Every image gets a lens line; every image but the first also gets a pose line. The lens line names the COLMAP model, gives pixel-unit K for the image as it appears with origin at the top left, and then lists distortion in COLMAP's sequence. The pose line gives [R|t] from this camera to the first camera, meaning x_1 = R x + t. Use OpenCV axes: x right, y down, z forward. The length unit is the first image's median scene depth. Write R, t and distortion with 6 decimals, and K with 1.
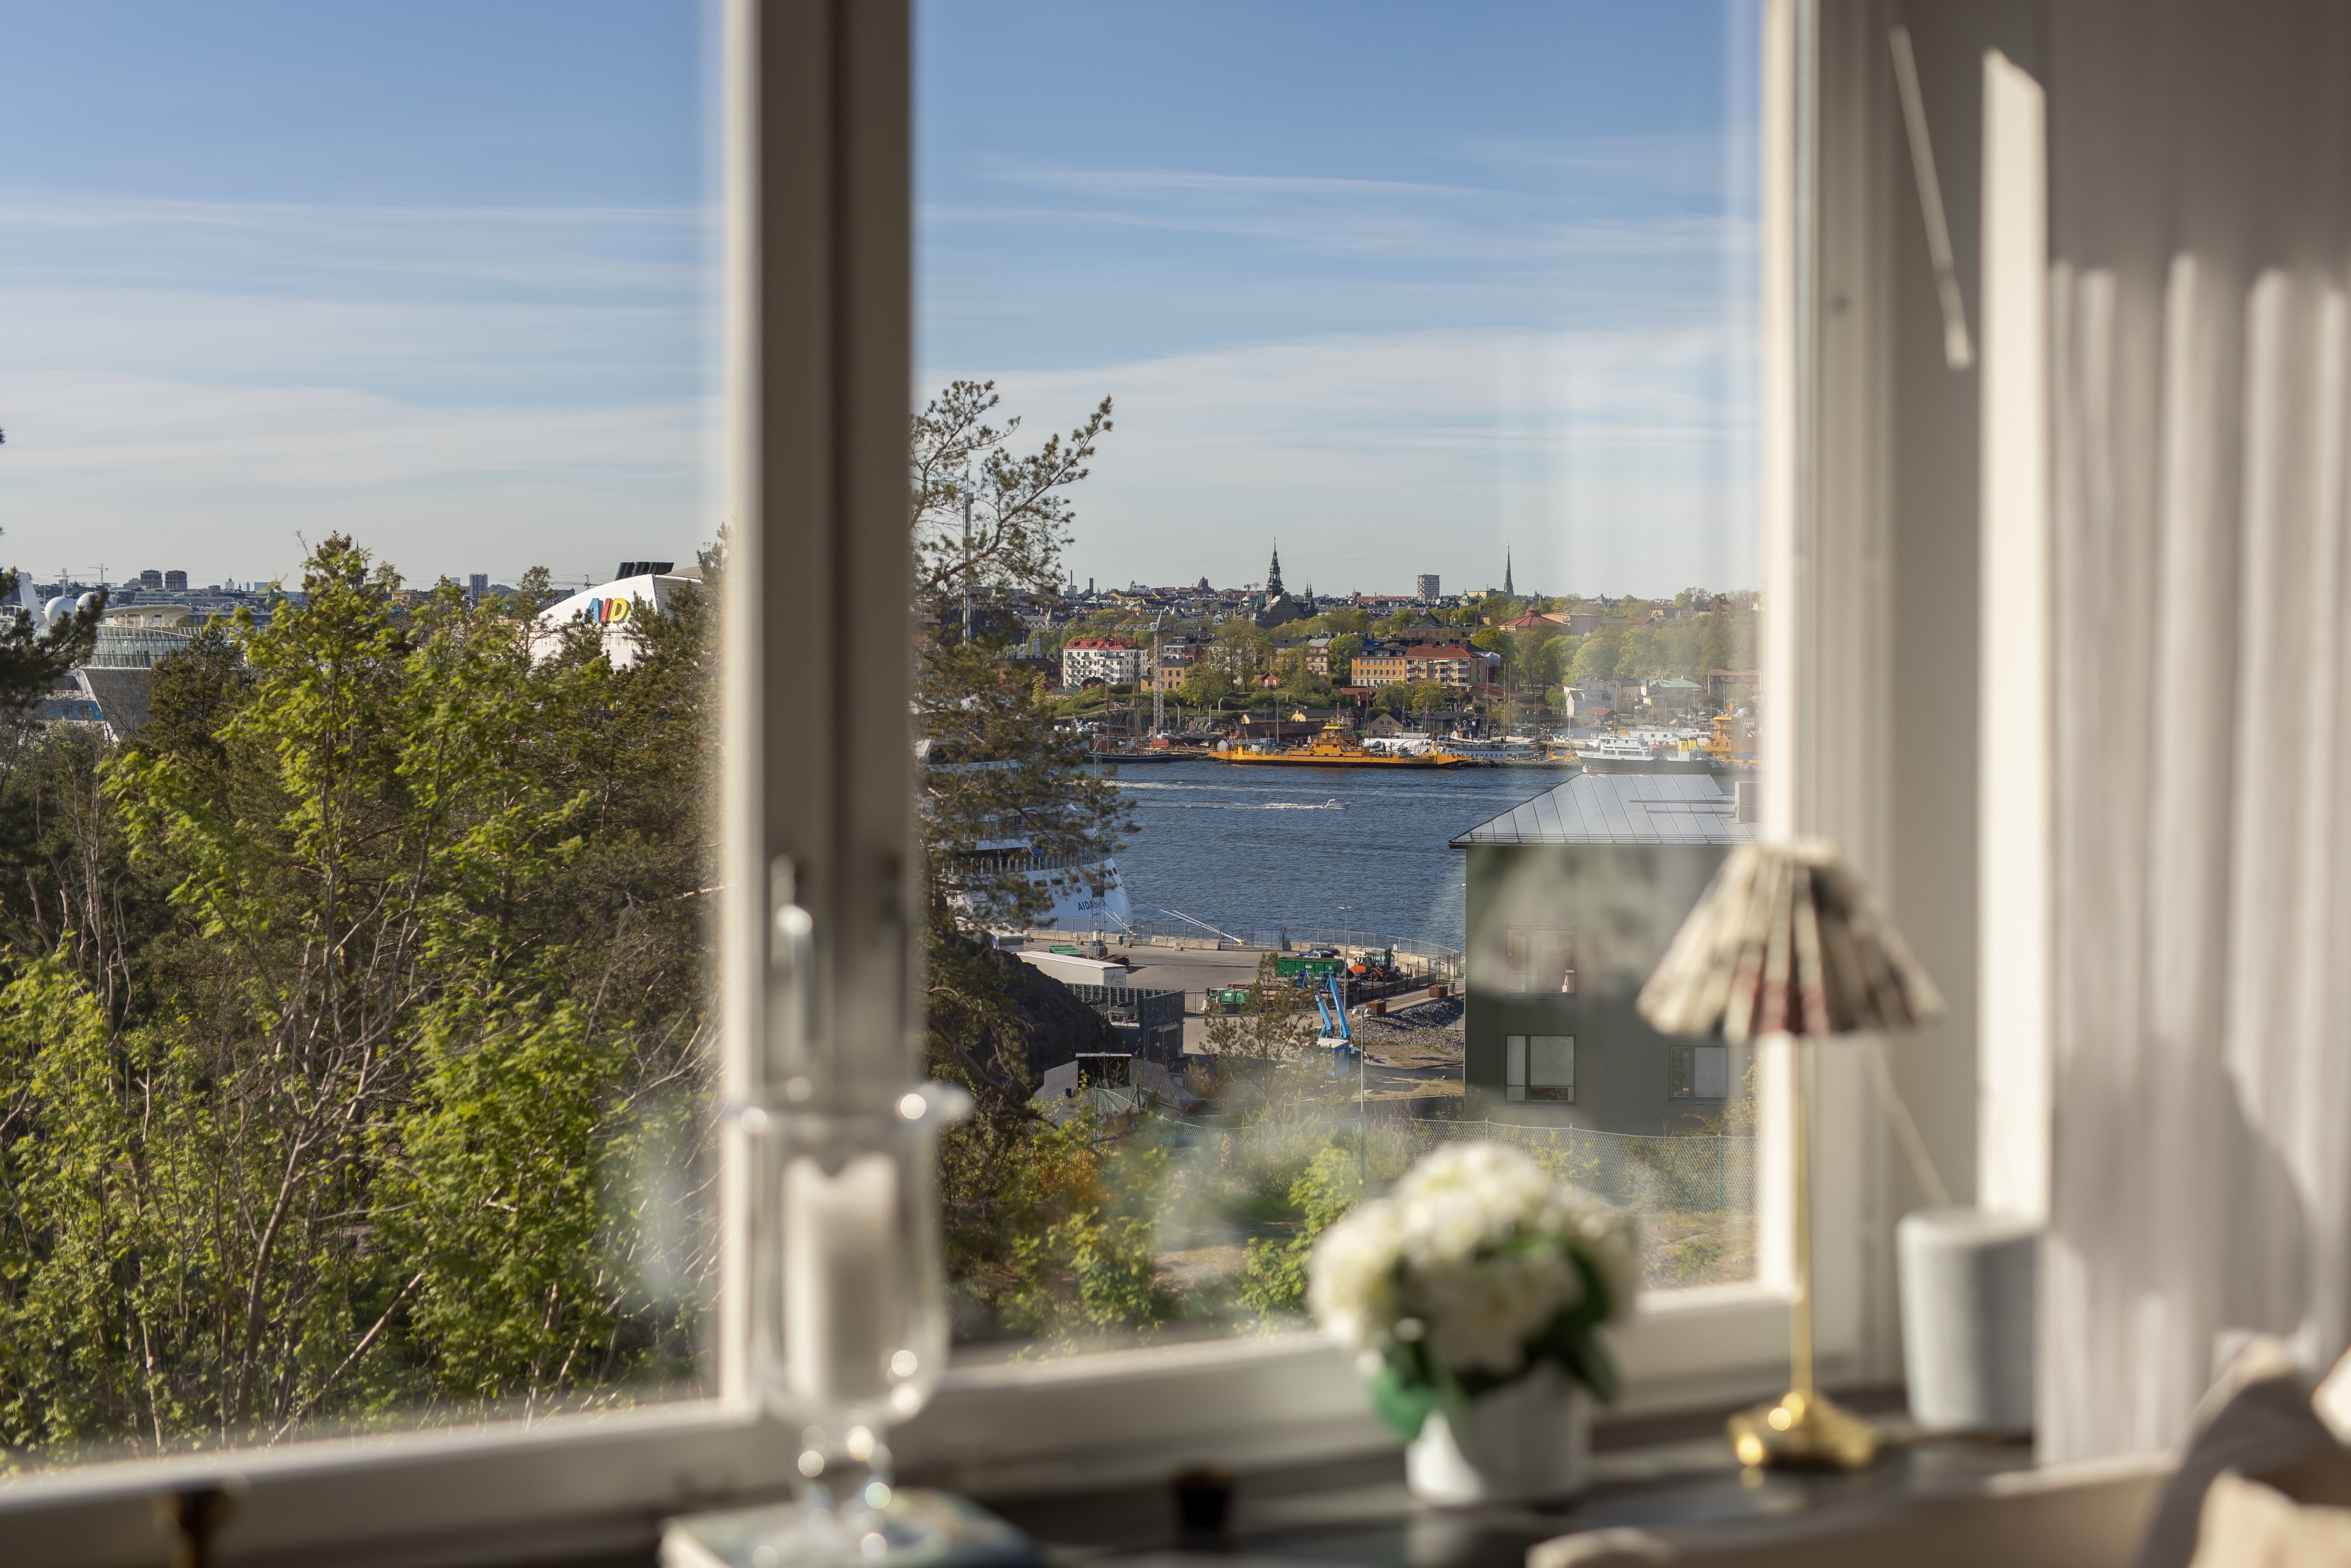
lens RADIAL K [[3291.3, 0, 1178.9], [0, 3291.3, 774.6], [0, 0, 1]] dist [-0.012504, -0.041490]
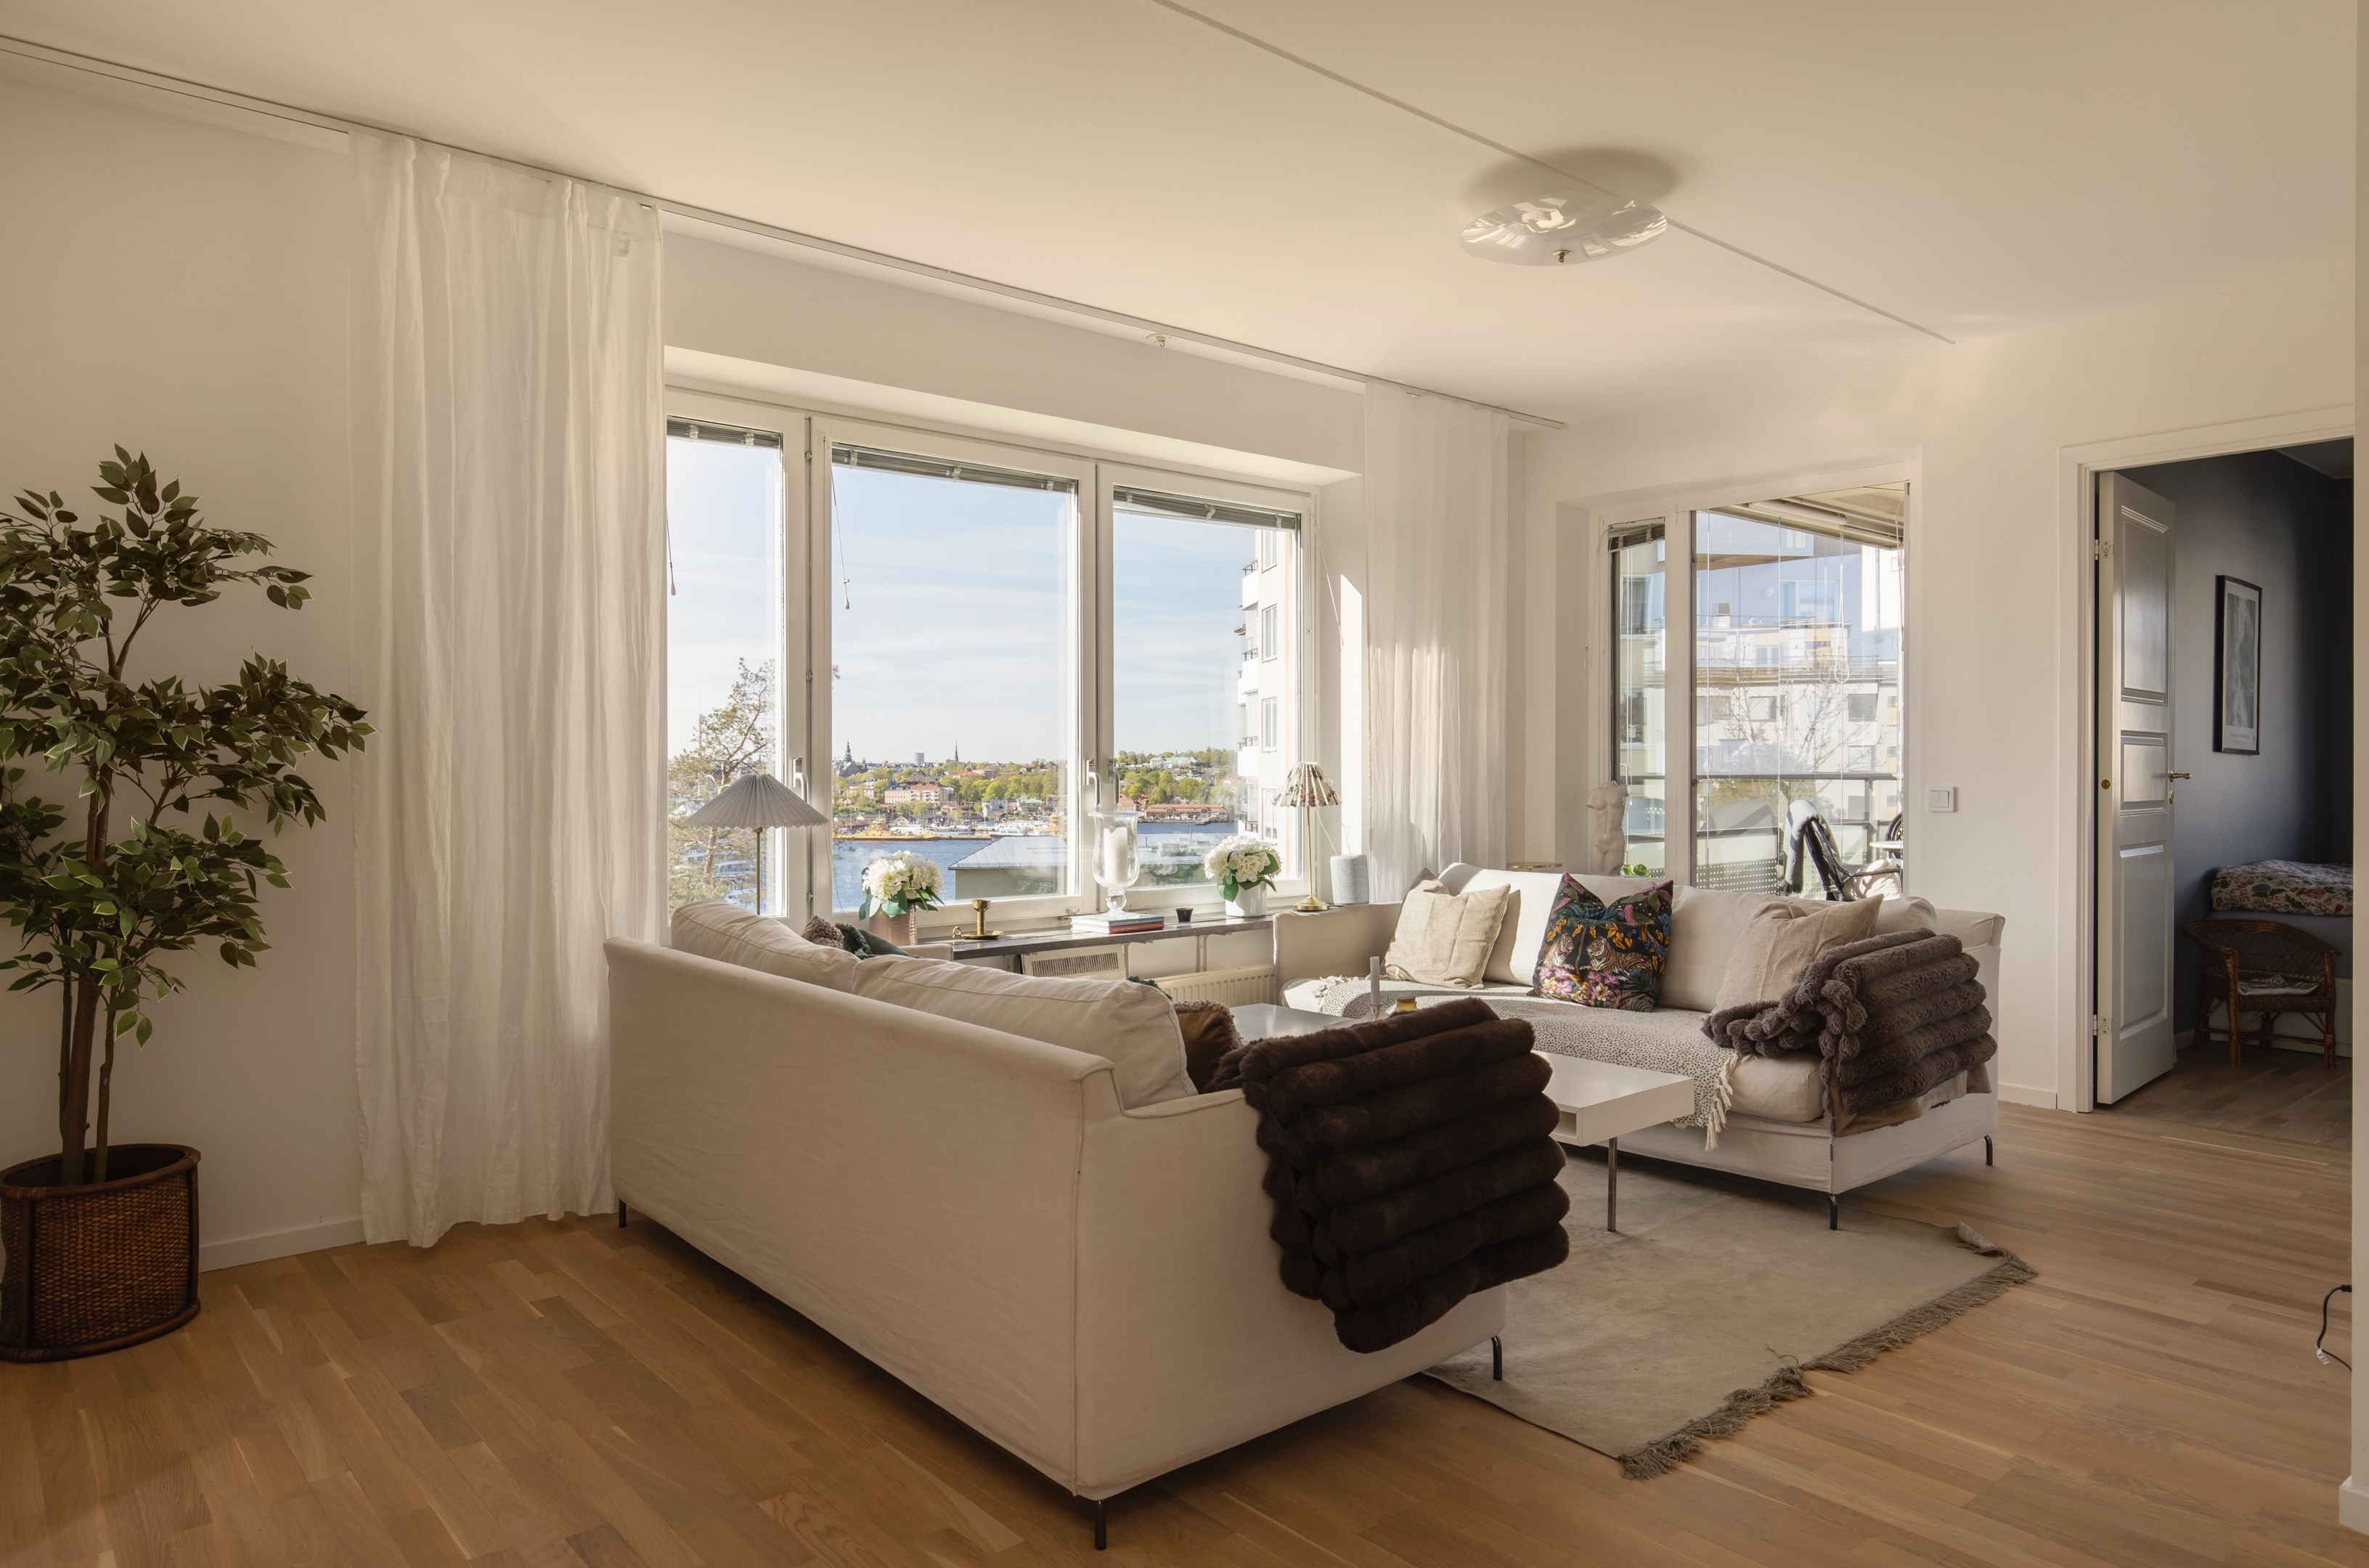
lens RADIAL K [[1462.1, 0, 1184.5], [0, 1462.1, 784.0], [0, 0, 1]] dist [0.024291, -0.001335]
pose [[0.968369, -0.004470, 0.249483, -0.419666], [0.014109, 0.999221, -0.036862, 0.114590], [-0.249123, 0.039216, 0.967677, -0.733913]]
